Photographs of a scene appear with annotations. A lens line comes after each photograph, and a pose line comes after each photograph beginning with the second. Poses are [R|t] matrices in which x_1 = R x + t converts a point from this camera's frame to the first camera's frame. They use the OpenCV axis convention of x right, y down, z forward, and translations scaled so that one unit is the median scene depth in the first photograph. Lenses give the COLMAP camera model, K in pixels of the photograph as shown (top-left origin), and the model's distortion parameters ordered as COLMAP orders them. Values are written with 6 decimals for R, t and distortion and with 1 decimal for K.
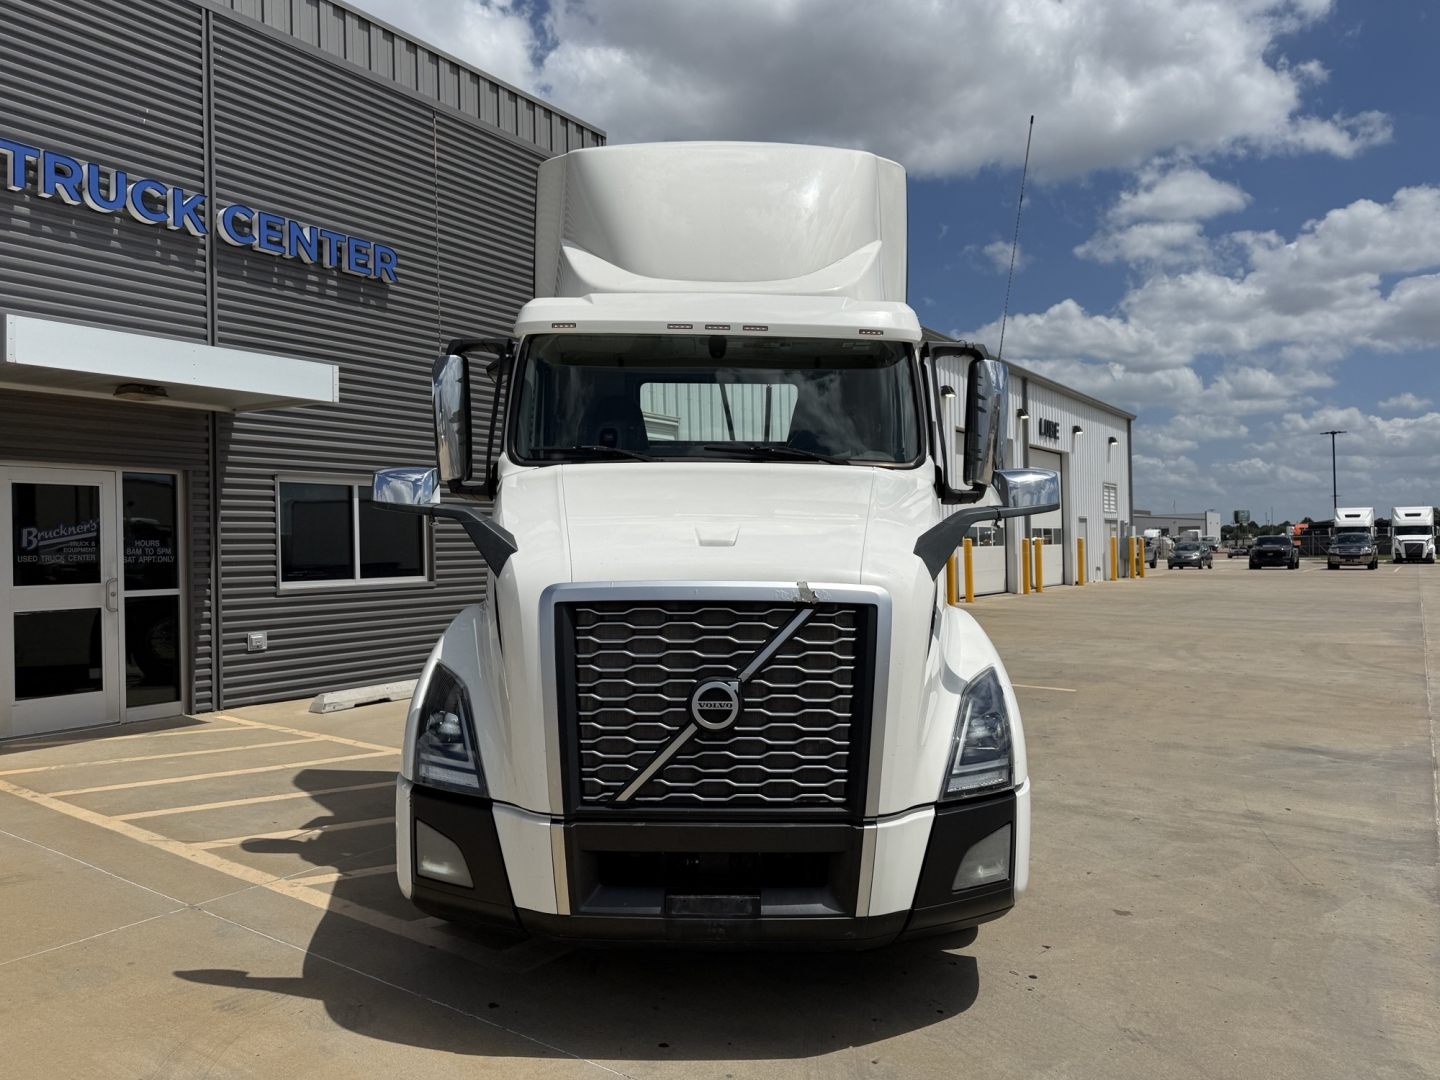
lens RADIAL K [[1020.1, 0, 724.2], [0, 1020.1, 541.9], [0, 0, 1]] dist [0.043738, -0.050016]
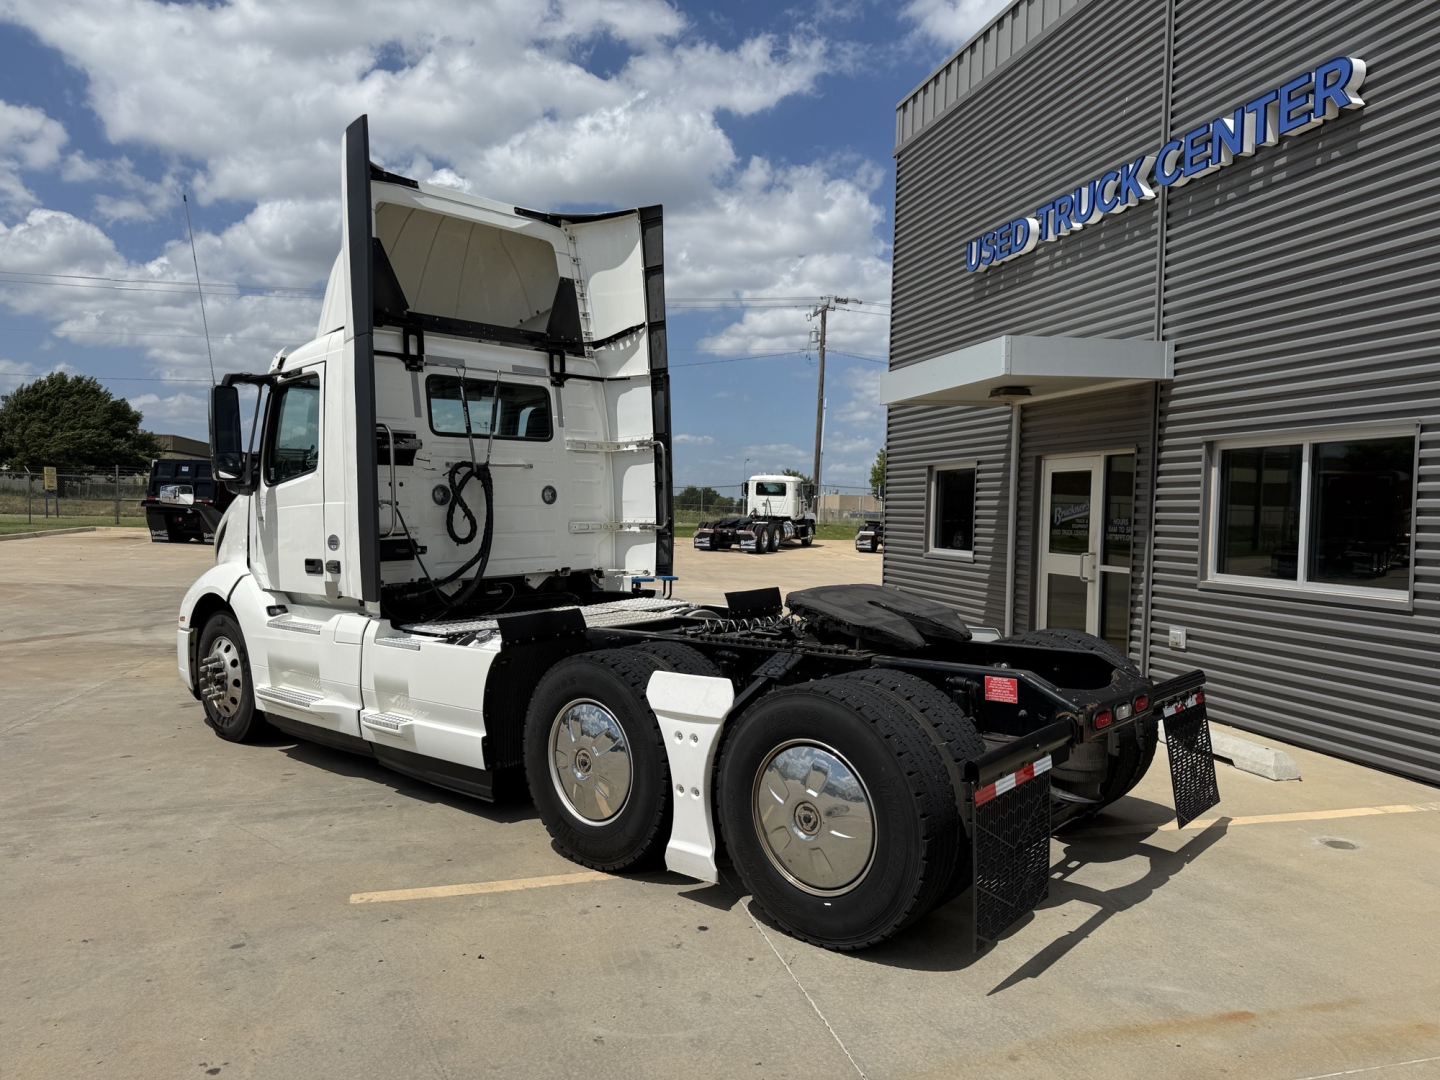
lens RADIAL K [[1020.1, 0, 715.6], [0, 1020.1, 533.7], [0, 0, 1]] dist [0.043738, -0.050016]
pose [[-0.671246, 0.021727, -0.740916, 0.460789], [-0.003866, 0.999454, 0.032810, -0.018163], [0.741224, 0.024888, -0.670796, 1.326423]]
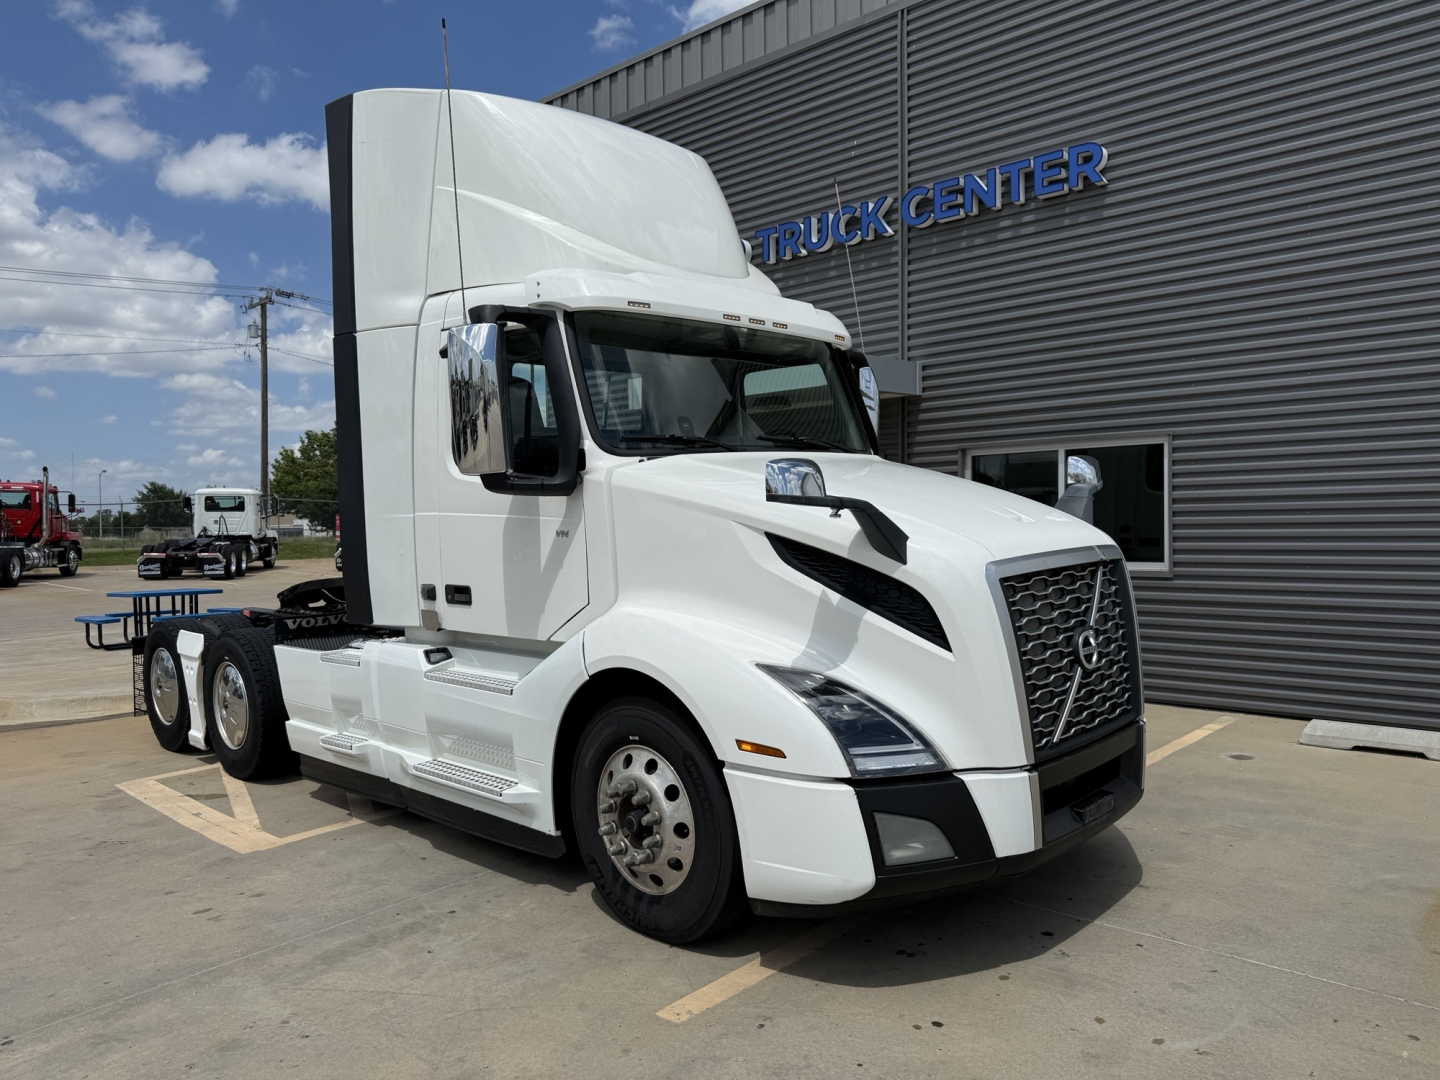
lens RADIAL K [[1020.1, 0, 716.8], [0, 1020.1, 551.9], [0, 0, 1]] dist [0.043738, -0.050016]
pose [[-0.144254, 0.047022, -0.988423, 0.583394], [0.022779, 0.998763, 0.044189, -0.017318], [0.989279, -0.016141, -0.145147, 0.956057]]
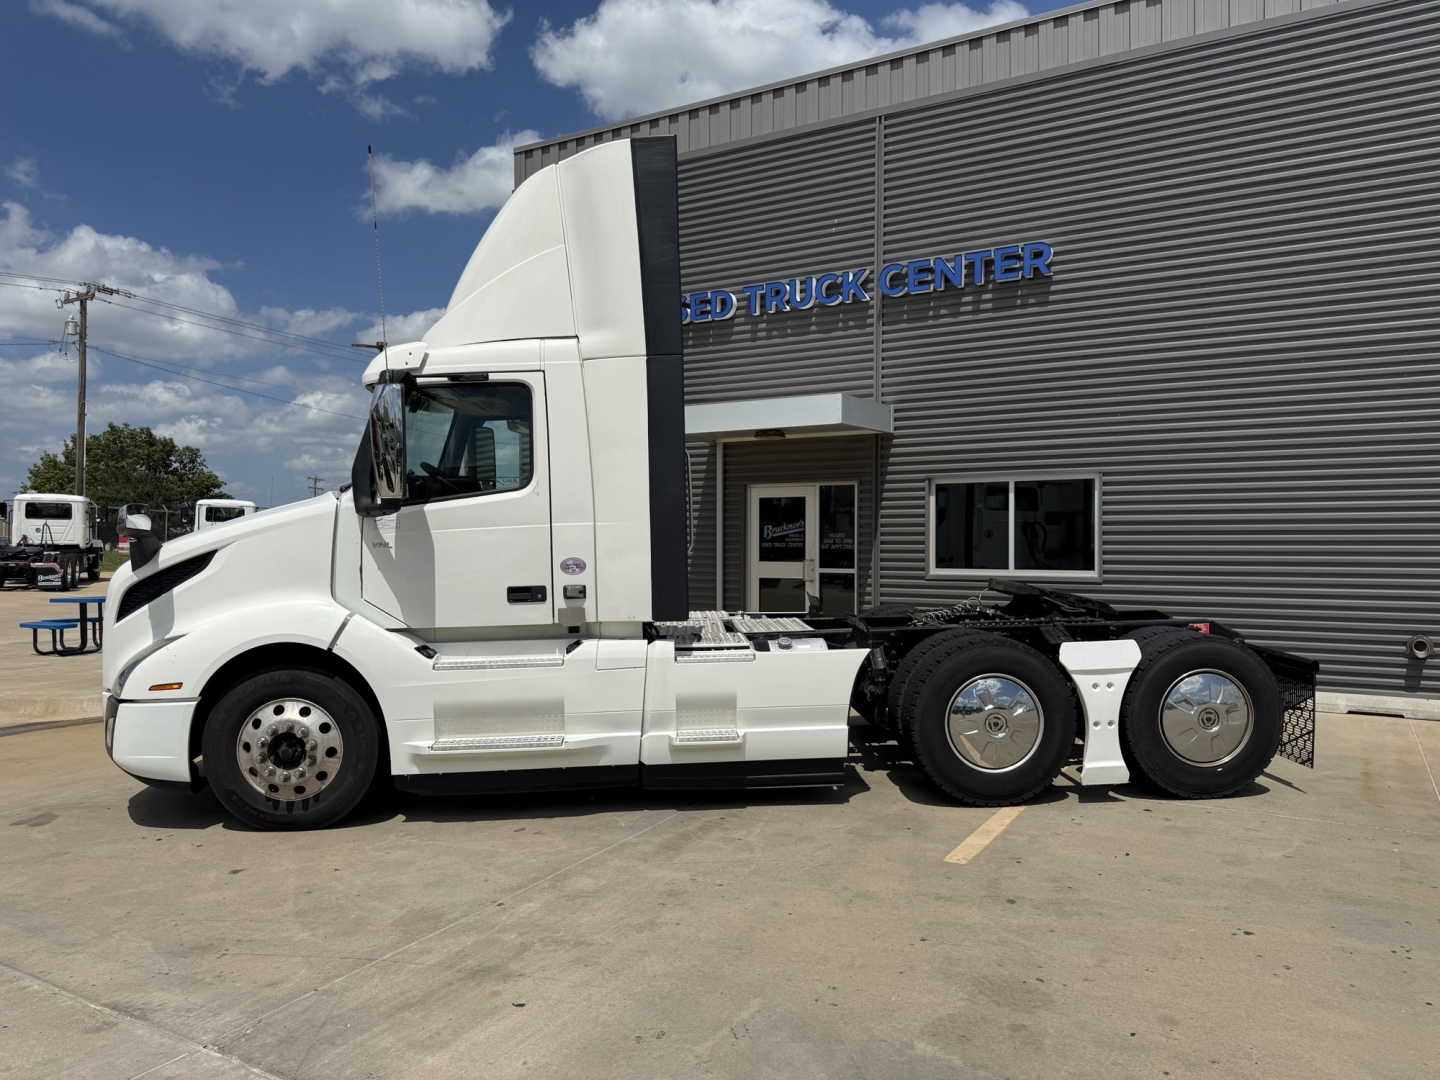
lens RADIAL K [[1020.1, 0, 715.6], [0, 1020.1, 544.2], [0, 0, 1]] dist [0.043738, -0.050016]
pose [[0.057382, 0.020736, -0.998137, 0.768156], [0.005257, 0.999764, 0.021072, -0.015969], [0.998338, -0.006457, 0.057260, 0.720387]]
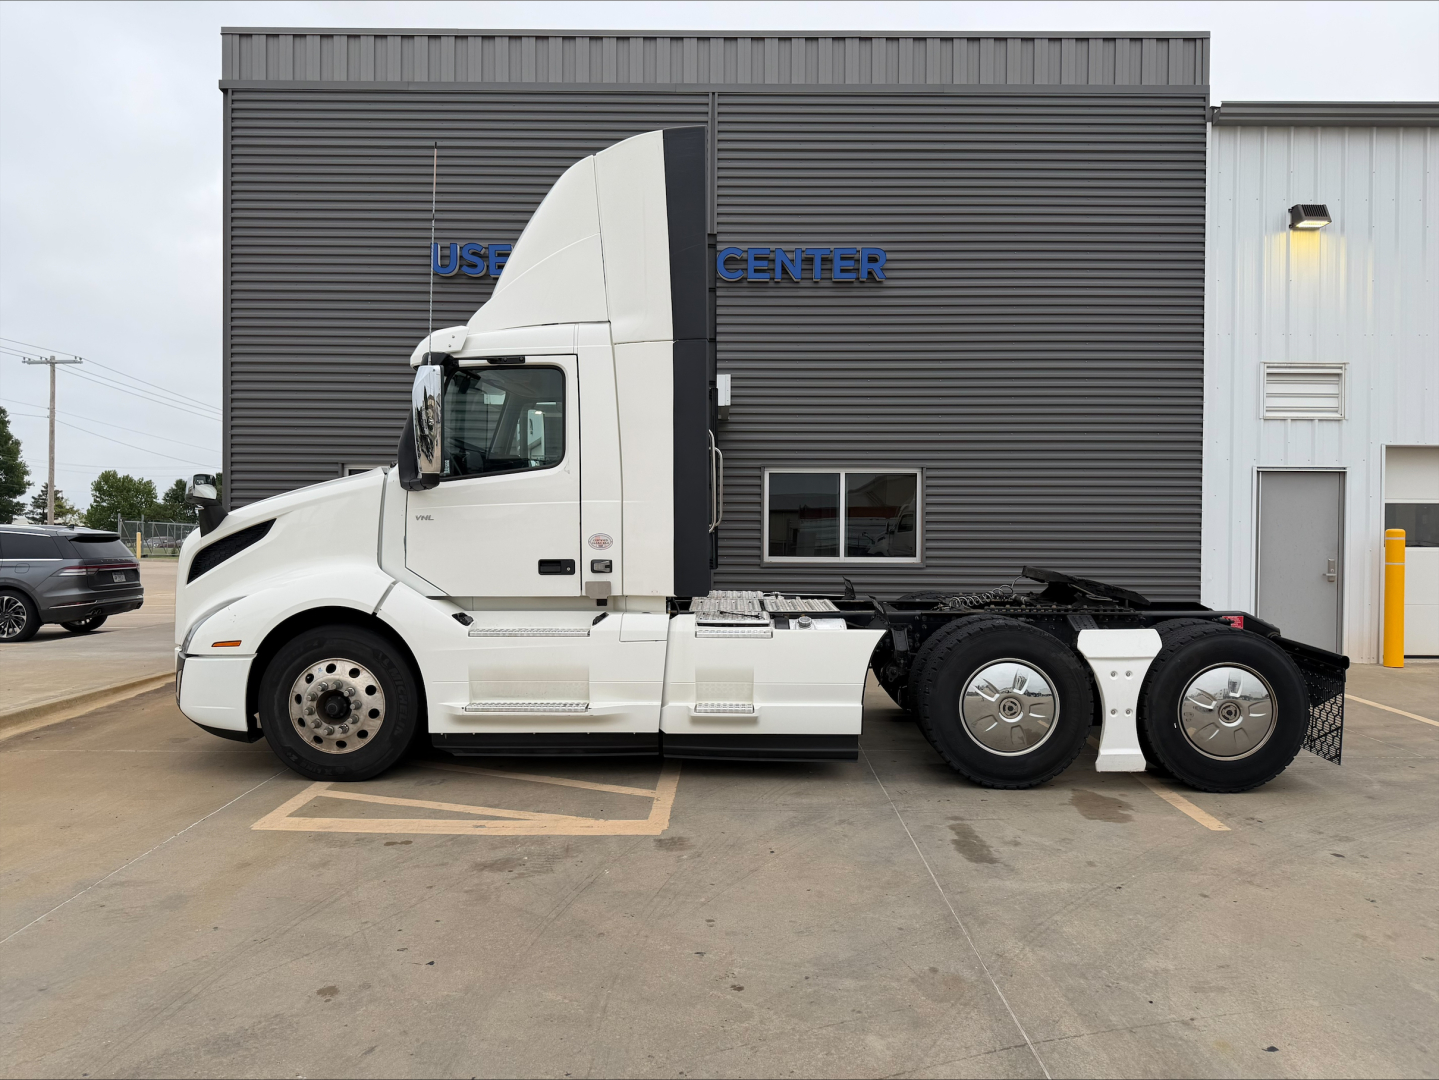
lens RADIAL K [[1019.4, 0, 718.2], [0, 1019.4, 549.5], [0, 0, 1]] dist [0.043738, -0.050016]
pose [[0.555738, 0.034072, -0.830659, 0.546432], [-0.012463, 0.999389, 0.032655, -0.007472], [0.831264, -0.007795, 0.555823, 0.312872]]
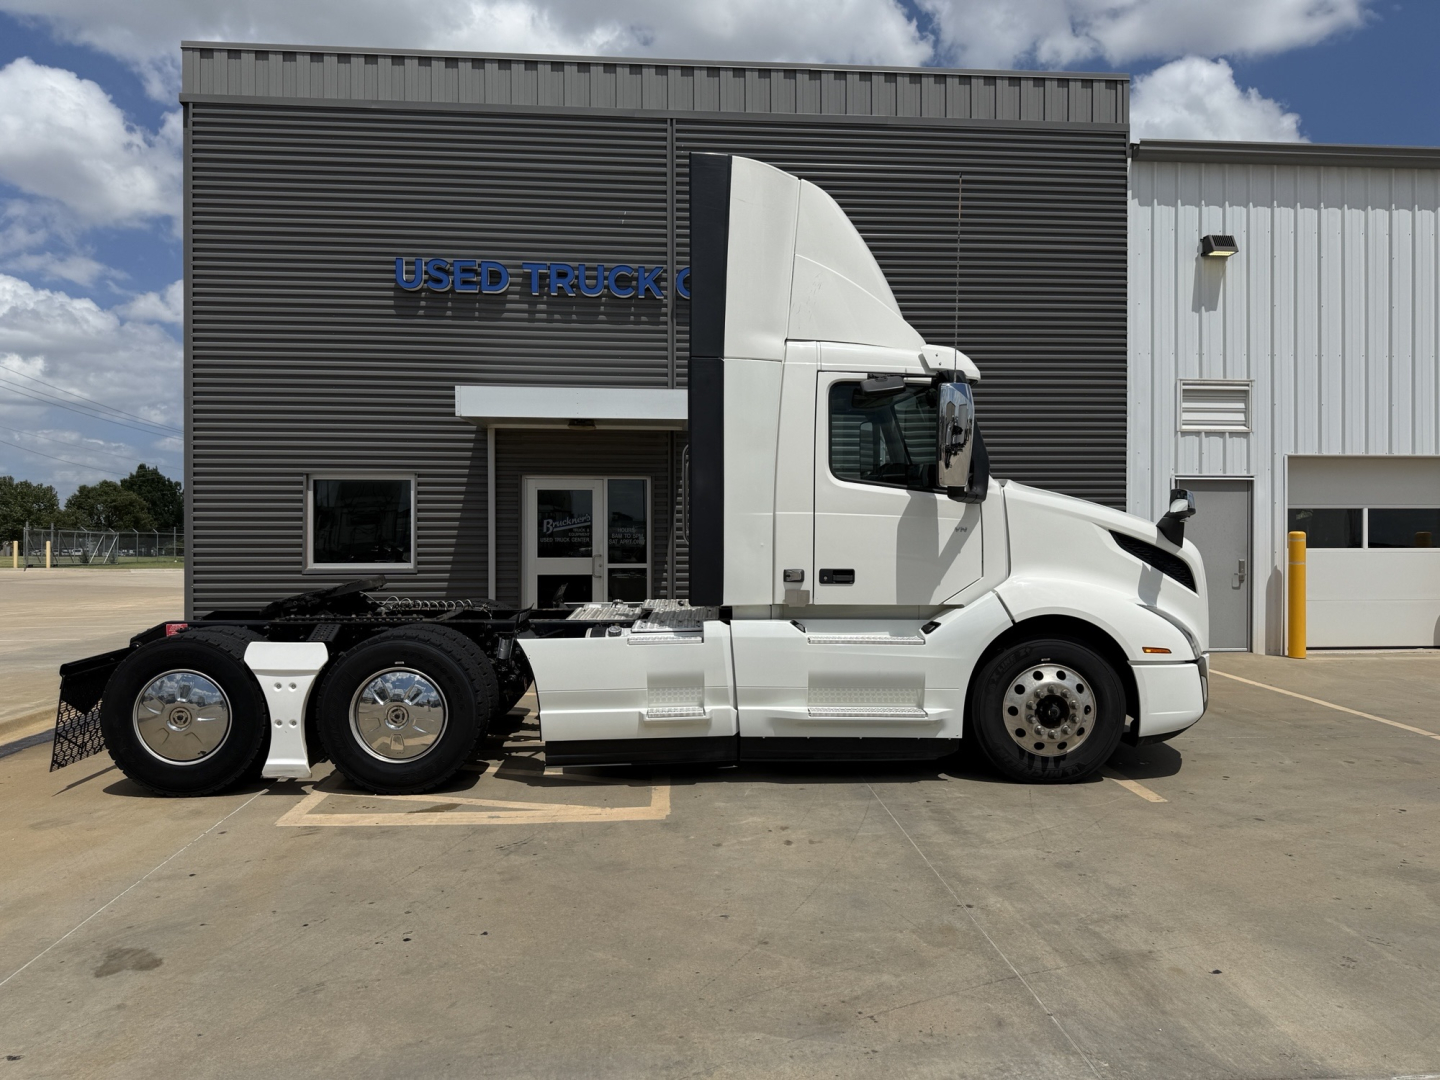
lens RADIAL K [[1020.1, 0, 727.6], [0, 1020.1, 544.7], [0, 0, 1]] dist [0.043738, -0.050016]
pose [[0.620404, 0.022630, -0.783955, 0.568183], [-0.006975, 0.999703, 0.023339, -0.011426], [0.784251, -0.009011, 0.620378, 0.246216]]
